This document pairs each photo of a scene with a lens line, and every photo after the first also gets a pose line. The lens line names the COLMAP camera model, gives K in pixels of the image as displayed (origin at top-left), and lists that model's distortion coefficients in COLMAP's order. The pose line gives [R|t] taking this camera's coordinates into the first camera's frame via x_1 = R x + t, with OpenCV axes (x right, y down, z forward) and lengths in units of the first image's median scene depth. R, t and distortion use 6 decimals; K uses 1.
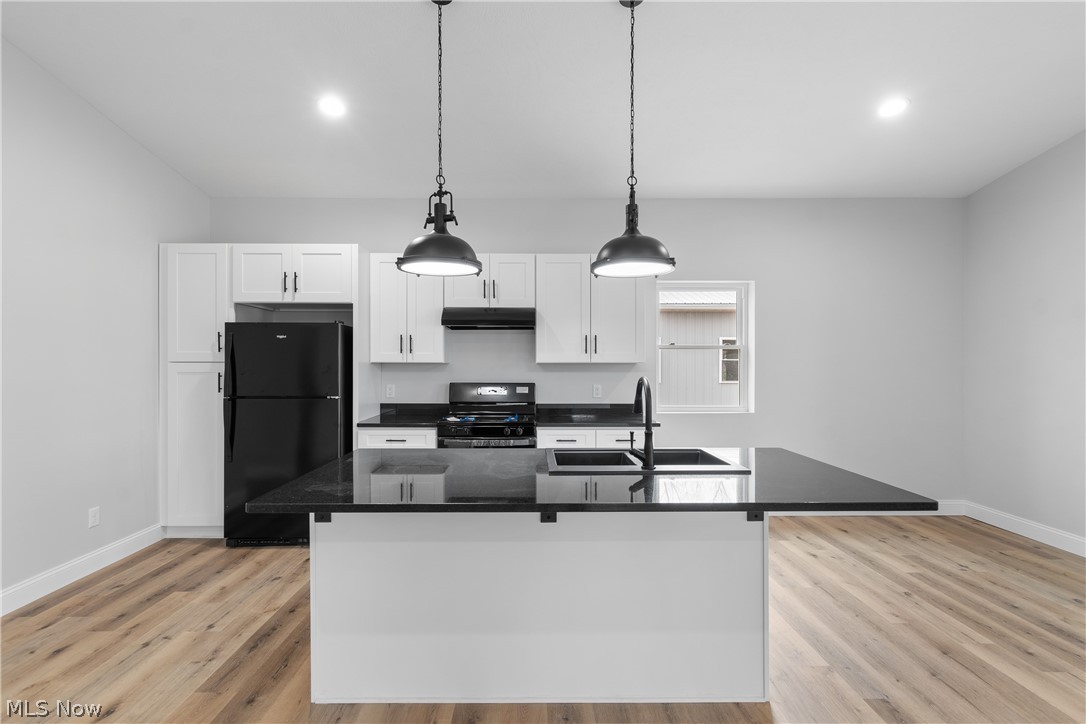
lens RADIAL K [[484.8, 0, 534.3], [0, 484.8, 368.8], [0, 0, 1]] dist [0.006684, -0.003911]
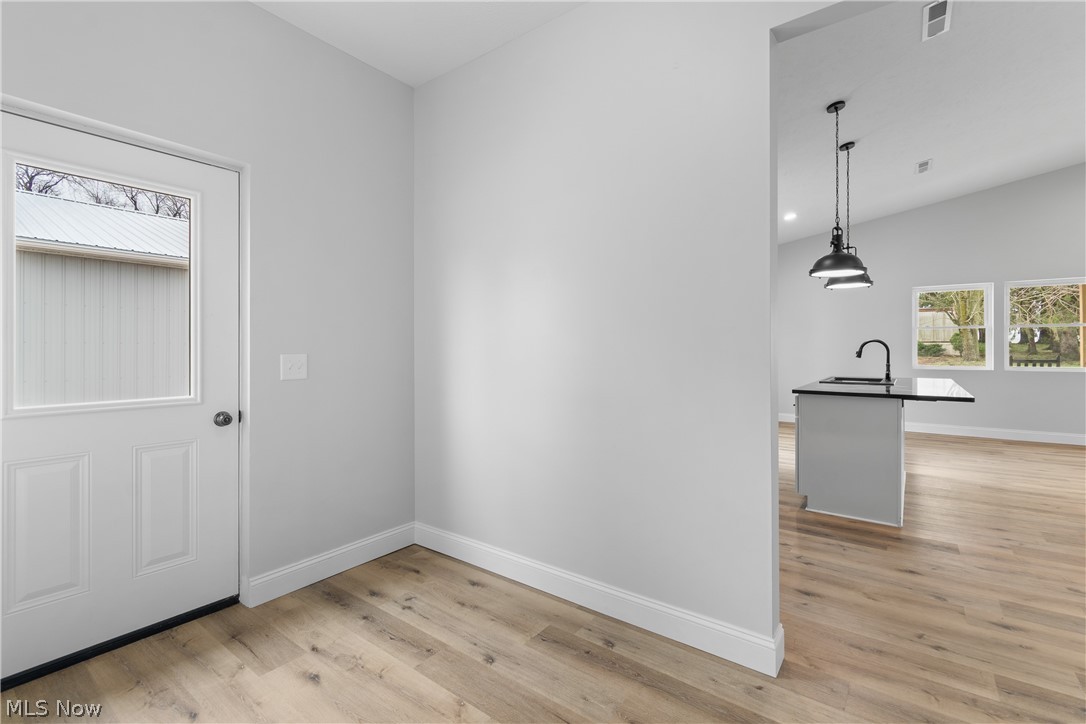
lens RADIAL K [[484.8, 0, 550.4], [0, 484.8, 347.2], [0, 0, 1]] dist [0.006684, -0.003911]
pose [[0.598794, 0.001487, 0.800901, -1.337388], [0.010805, 0.999892, -0.009935, 0.033069], [-0.800830, 0.014603, 0.598714, 0.500216]]
